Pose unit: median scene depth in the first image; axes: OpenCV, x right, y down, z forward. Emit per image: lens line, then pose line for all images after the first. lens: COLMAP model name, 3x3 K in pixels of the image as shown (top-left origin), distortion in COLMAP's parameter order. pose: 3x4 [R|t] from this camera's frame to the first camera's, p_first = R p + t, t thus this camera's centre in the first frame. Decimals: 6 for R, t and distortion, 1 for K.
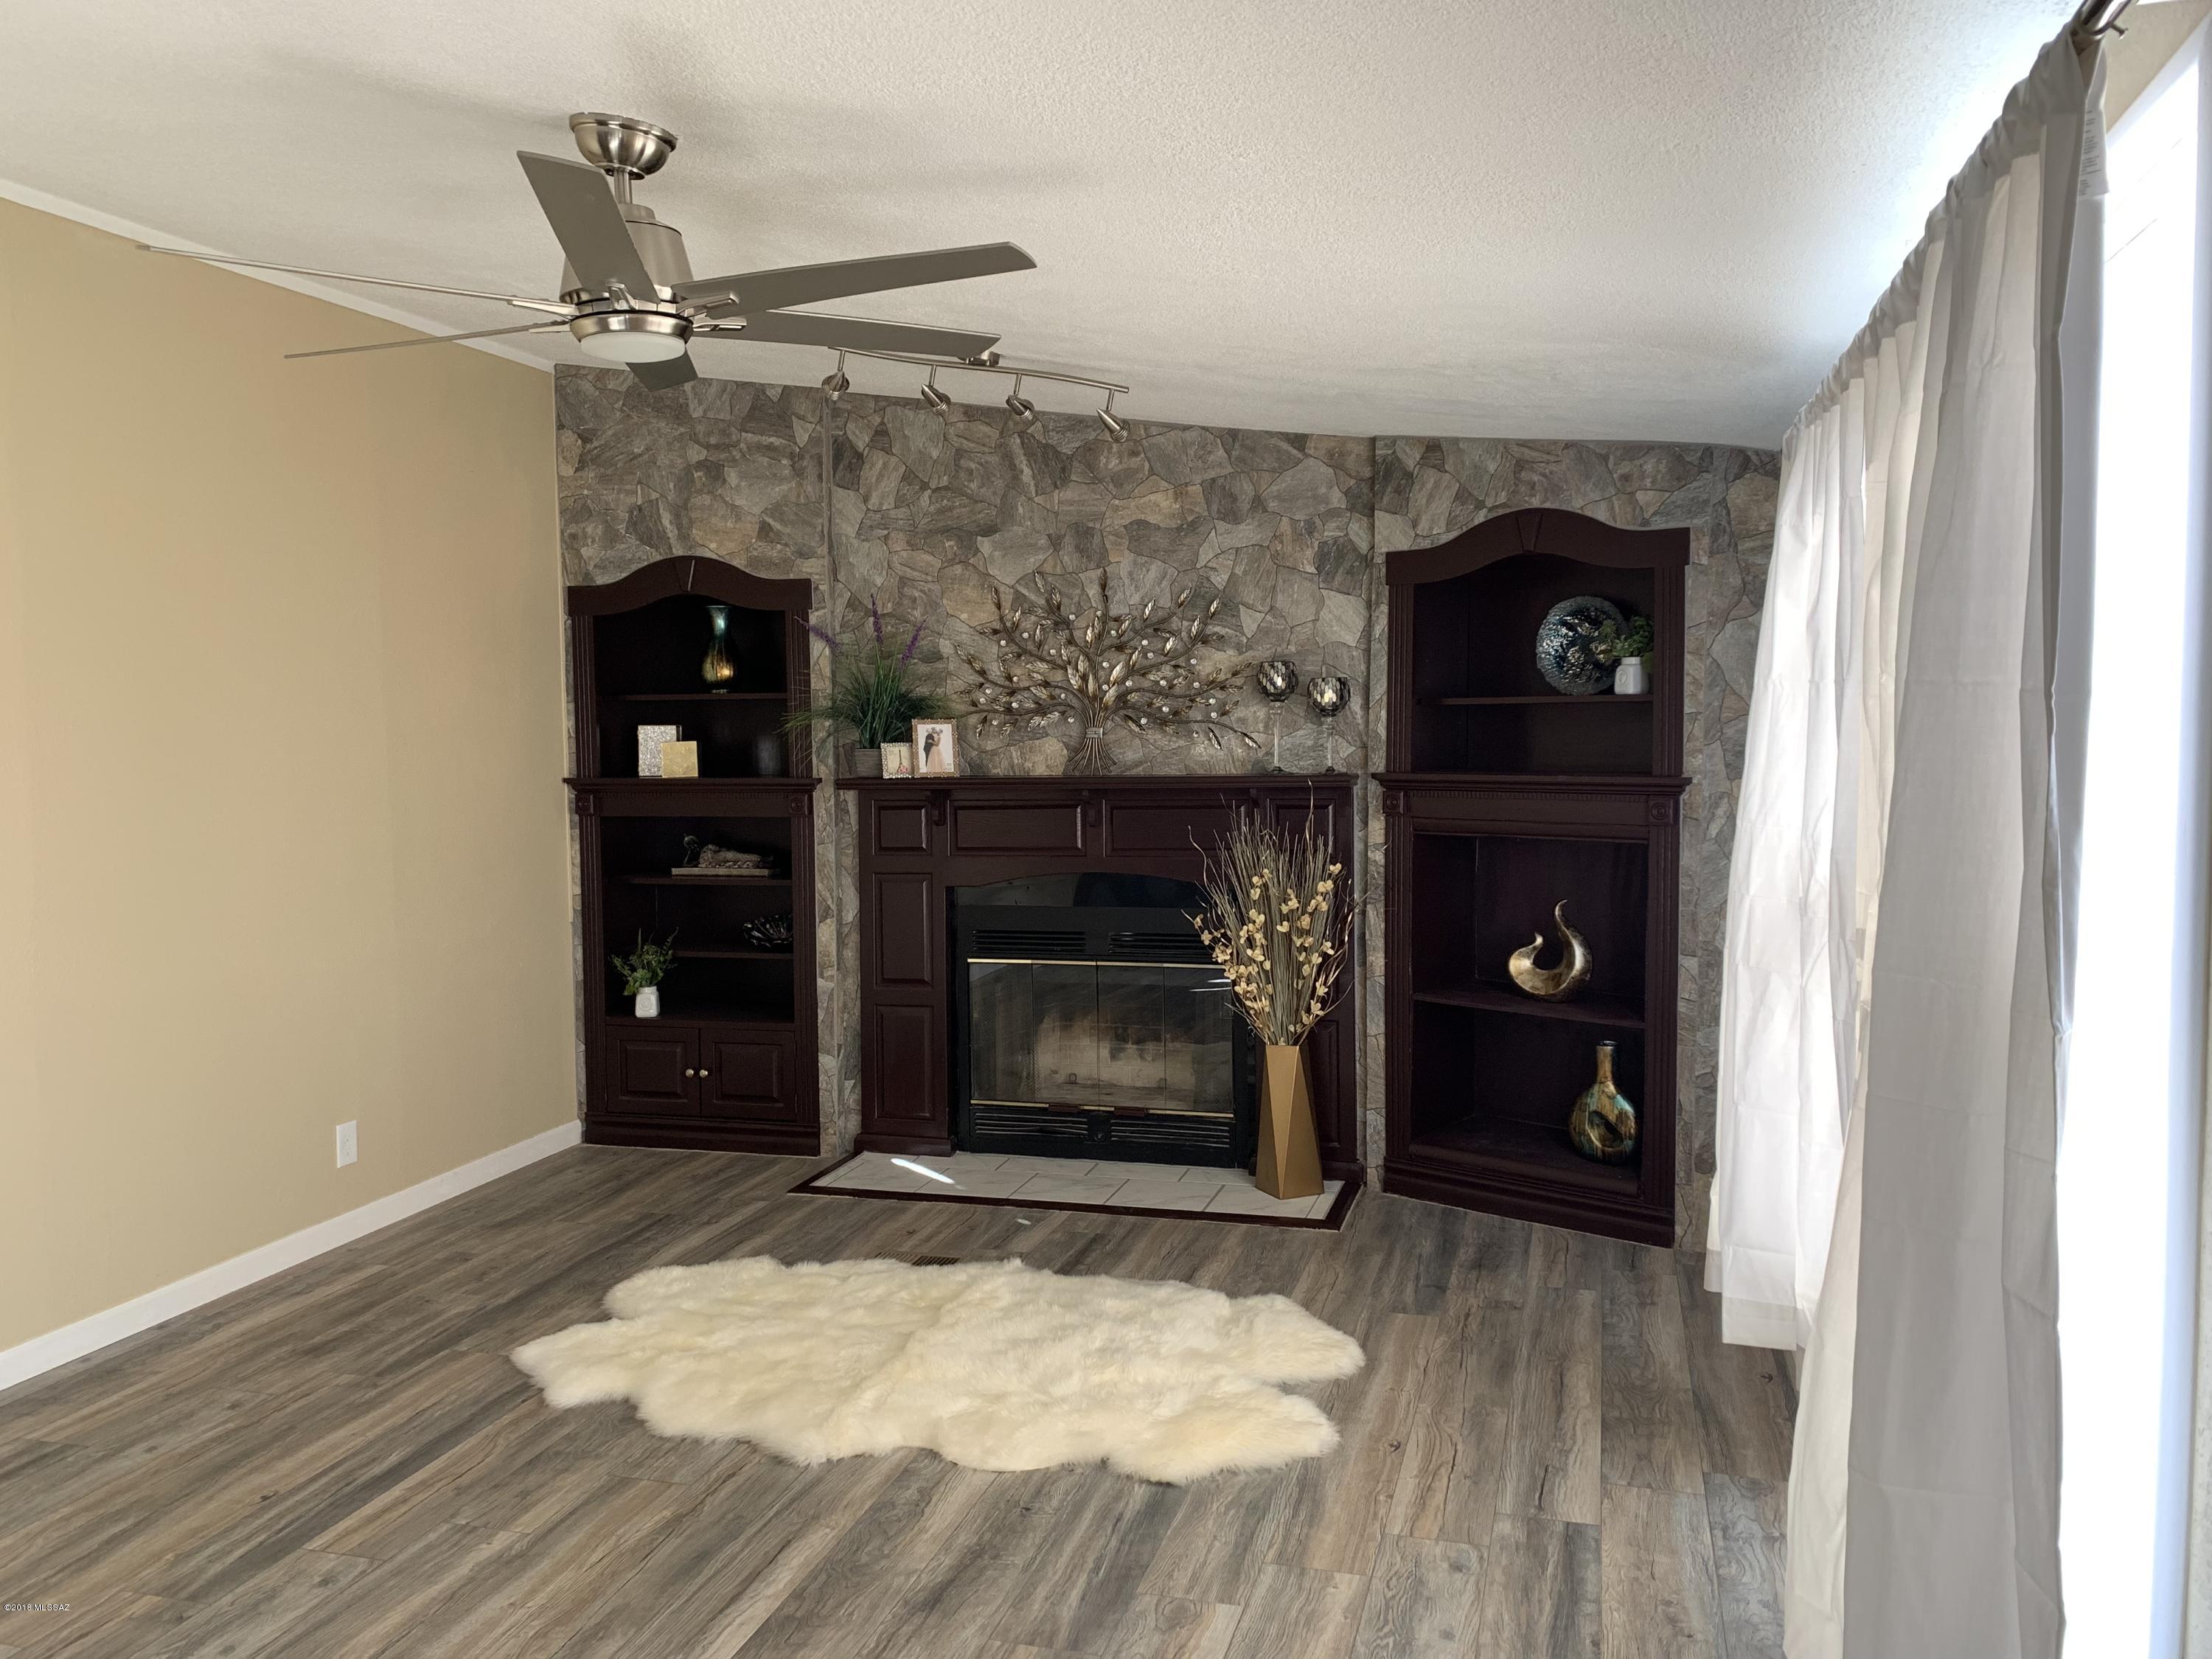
lens RADIAL K [[1701.0, 0, 1106.0], [0, 1701.0, 829.5], [0, 0, 1]] dist [0.115560, -0.196044]
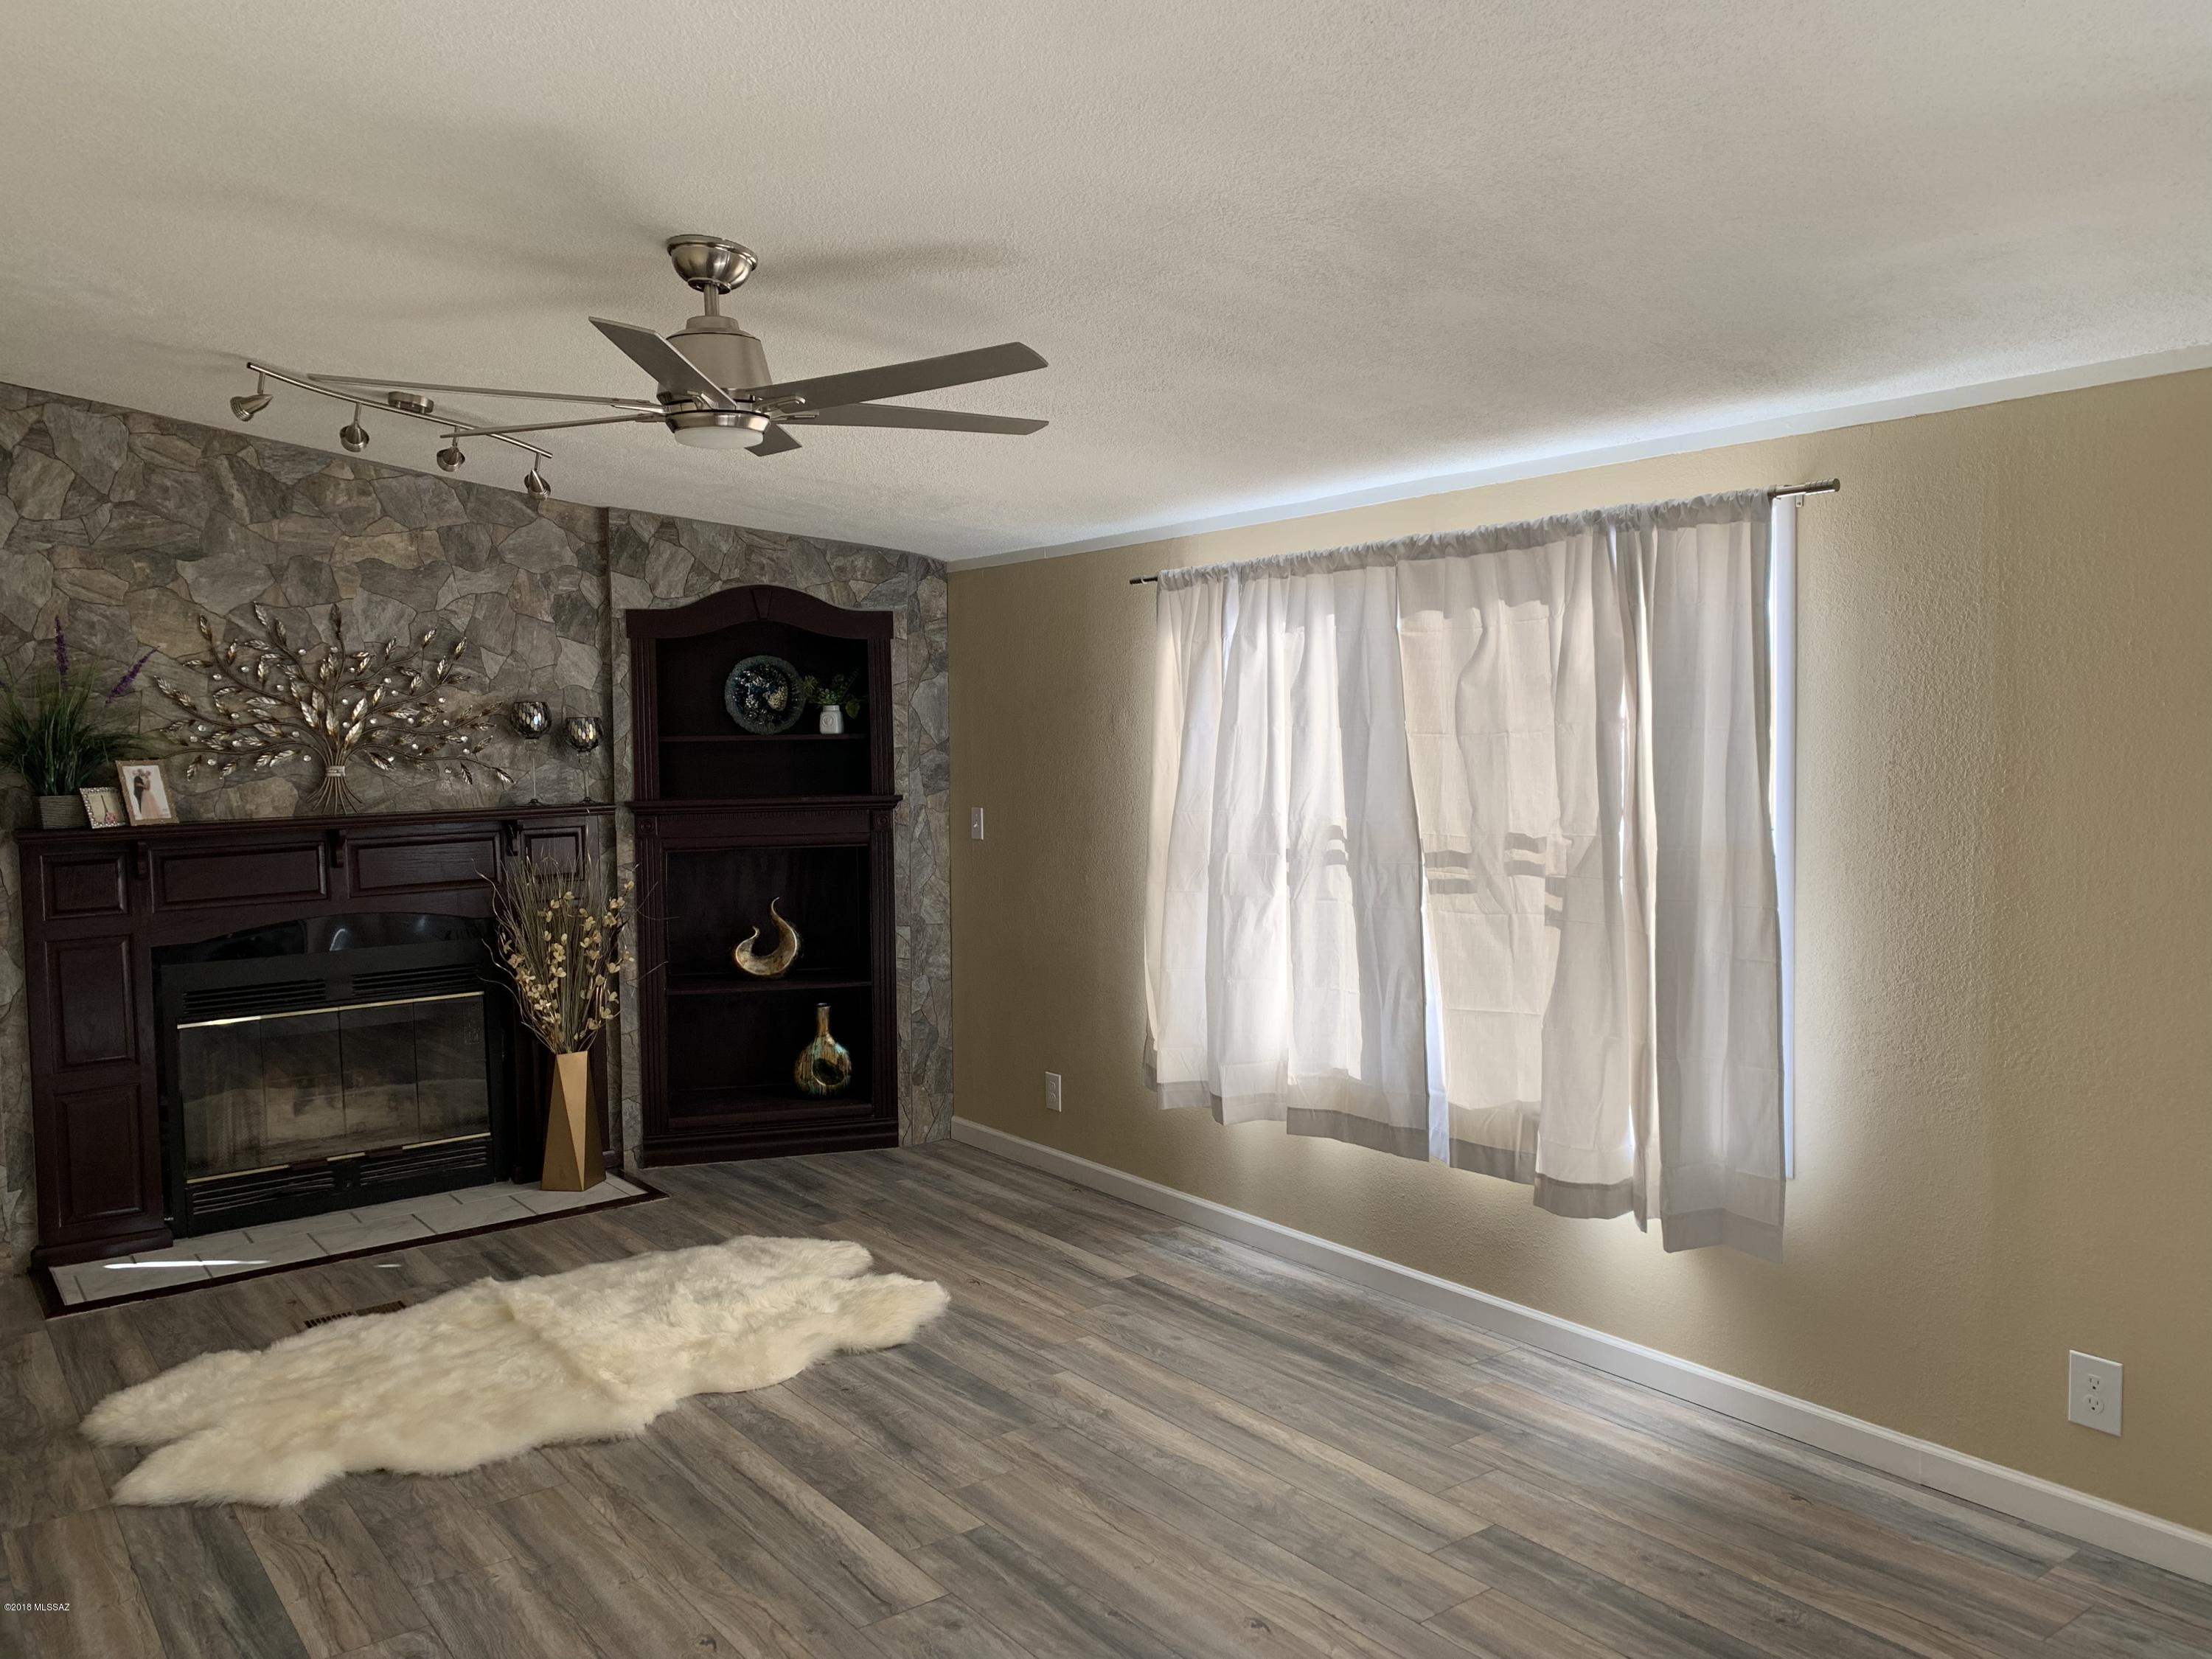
lens RADIAL K [[1700.2, 0, 1106.0], [0, 1700.2, 829.5], [0, 0, 1]] dist [0.108197, -0.140288]
pose [[0.603083, -0.046571, 0.796318, -0.553461], [0.064071, 0.997897, 0.009837, -0.005040], [-0.795101, 0.045088, 0.604798, 0.051826]]
